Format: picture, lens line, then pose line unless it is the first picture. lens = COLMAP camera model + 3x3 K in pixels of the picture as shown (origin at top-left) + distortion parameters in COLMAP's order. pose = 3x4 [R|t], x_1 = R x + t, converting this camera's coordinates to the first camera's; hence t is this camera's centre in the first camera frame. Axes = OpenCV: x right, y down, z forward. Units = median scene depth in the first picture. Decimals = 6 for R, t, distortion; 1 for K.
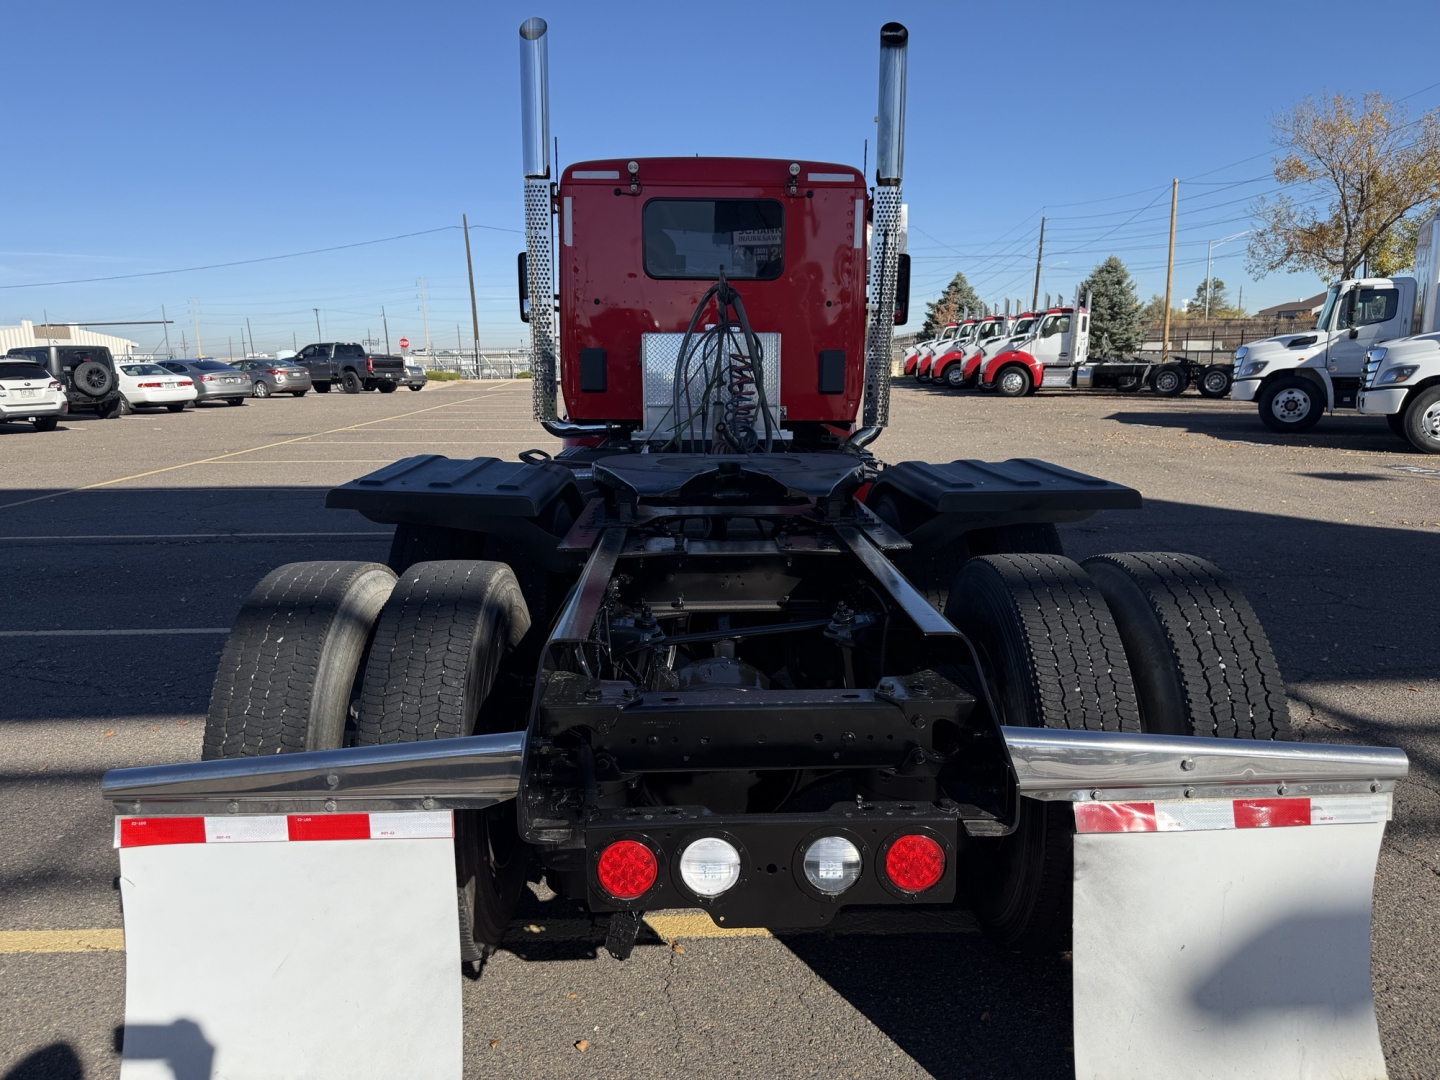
lens RADIAL K [[1091.6, 0, 720.0], [0, 1091.6, 540.0], [0, 0, 1]] dist [0.081356, -0.106991]
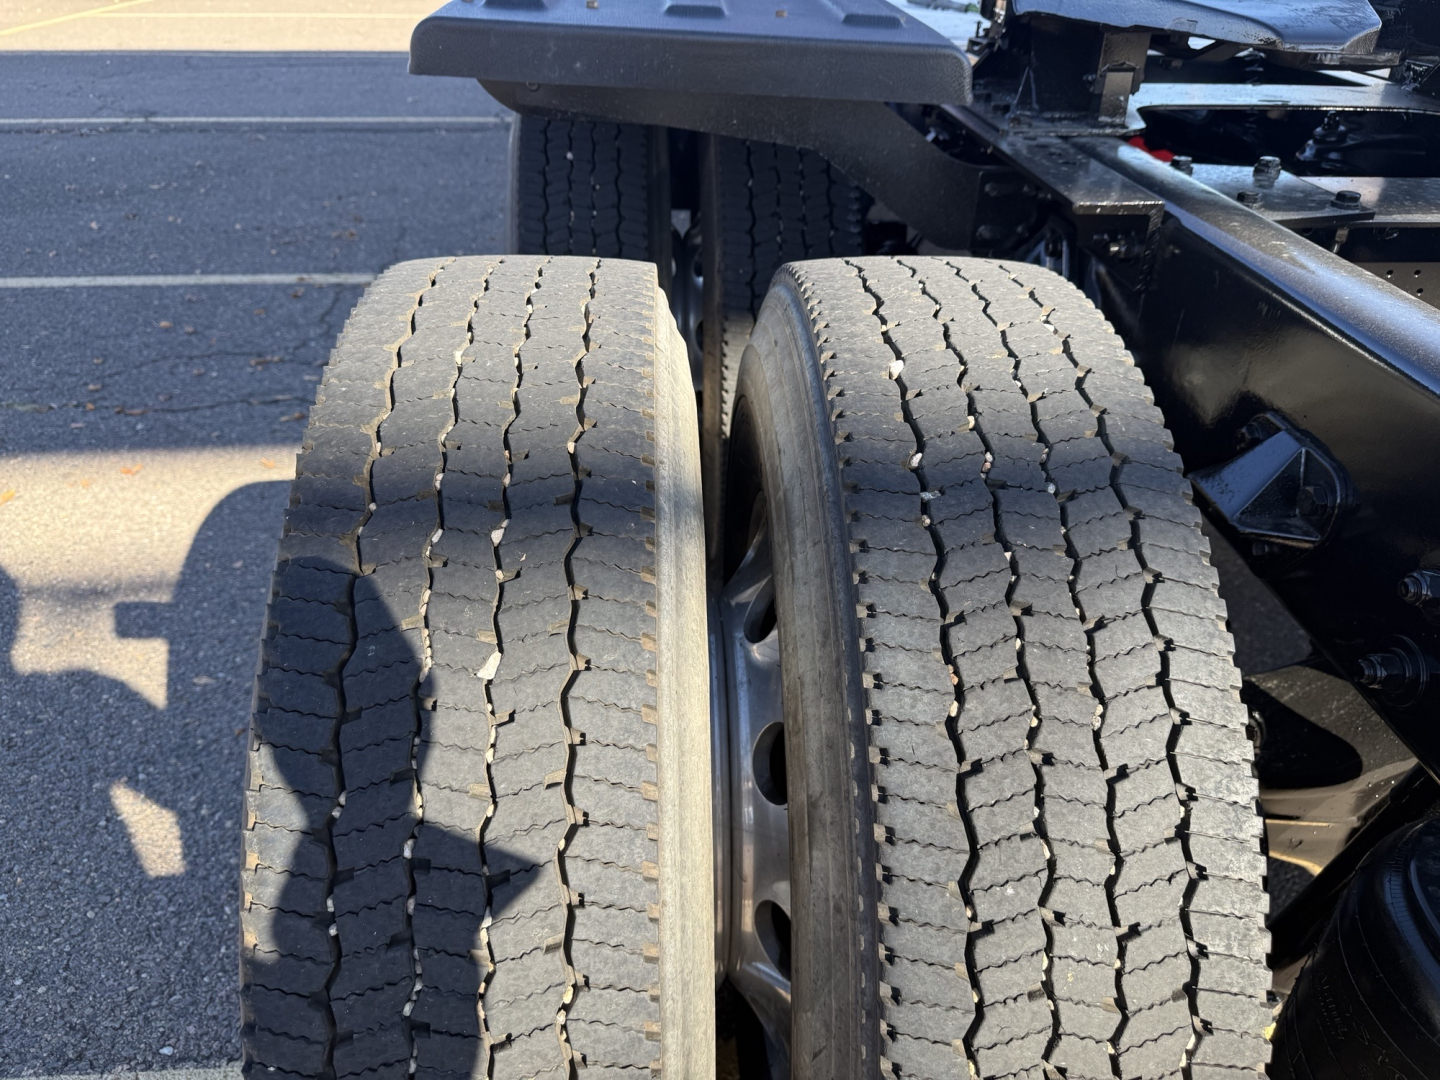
lens RADIAL K [[1091.6, 0, 720.0], [0, 1091.6, 540.0], [0, 0, 1]] dist [0.081356, -0.106991]
pose [[0.999081, 0.000151, 0.042873, -0.132152], [-0.015203, 0.936251, 0.351002, -0.009508], [-0.040087, -0.351331, 0.935393, 0.283489]]
